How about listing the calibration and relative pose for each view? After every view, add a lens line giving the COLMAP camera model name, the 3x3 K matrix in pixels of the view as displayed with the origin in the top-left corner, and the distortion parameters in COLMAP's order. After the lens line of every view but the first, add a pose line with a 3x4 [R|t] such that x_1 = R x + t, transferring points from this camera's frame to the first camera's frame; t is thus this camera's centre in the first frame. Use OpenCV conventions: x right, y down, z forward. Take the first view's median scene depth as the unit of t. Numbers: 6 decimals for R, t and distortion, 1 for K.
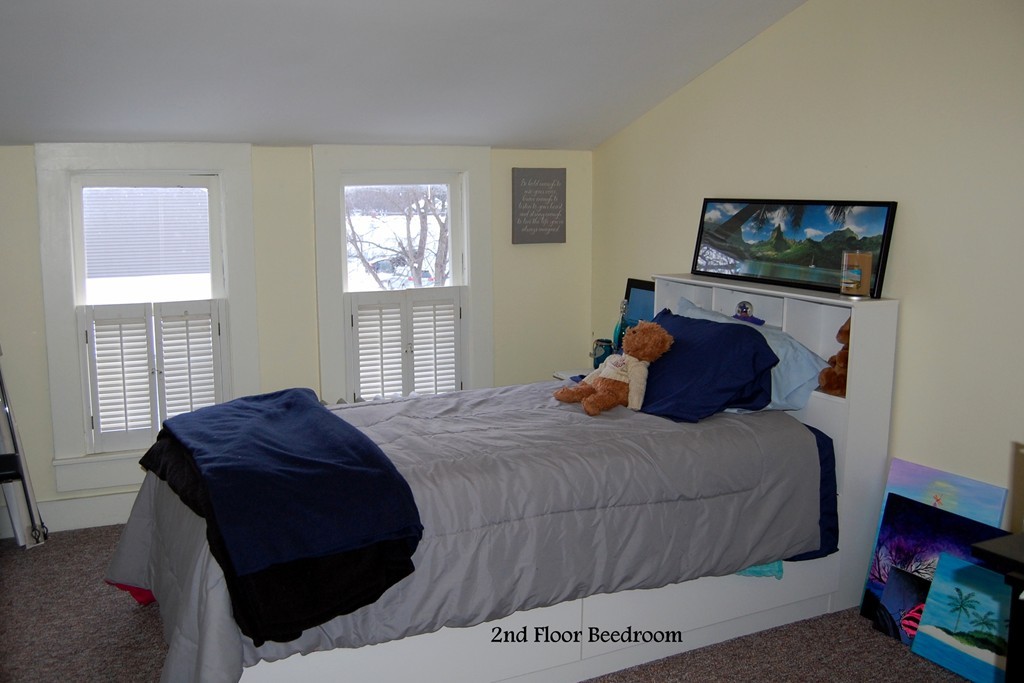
lens RADIAL K [[1015.7, 0, 447.7], [0, 1015.7, 316.3], [0, 0, 1]] dist [-0.081346, 0.027335]
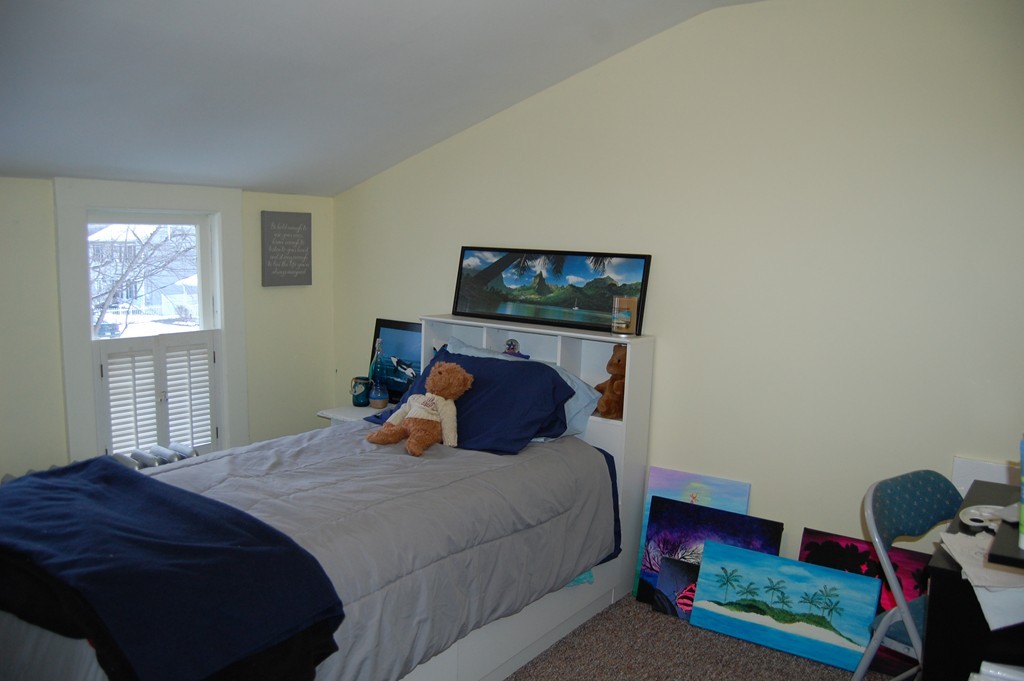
lens RADIAL K [[858.7, 0, 512.0], [0, 858.7, 340.5], [0, 0, 1]] dist [-0.081027, 0.013416]
pose [[0.850483, -0.032795, 0.524979, -0.233216], [0.029541, 0.999457, 0.014578, -0.030537], [-0.525173, 0.003110, 0.850990, 0.202123]]
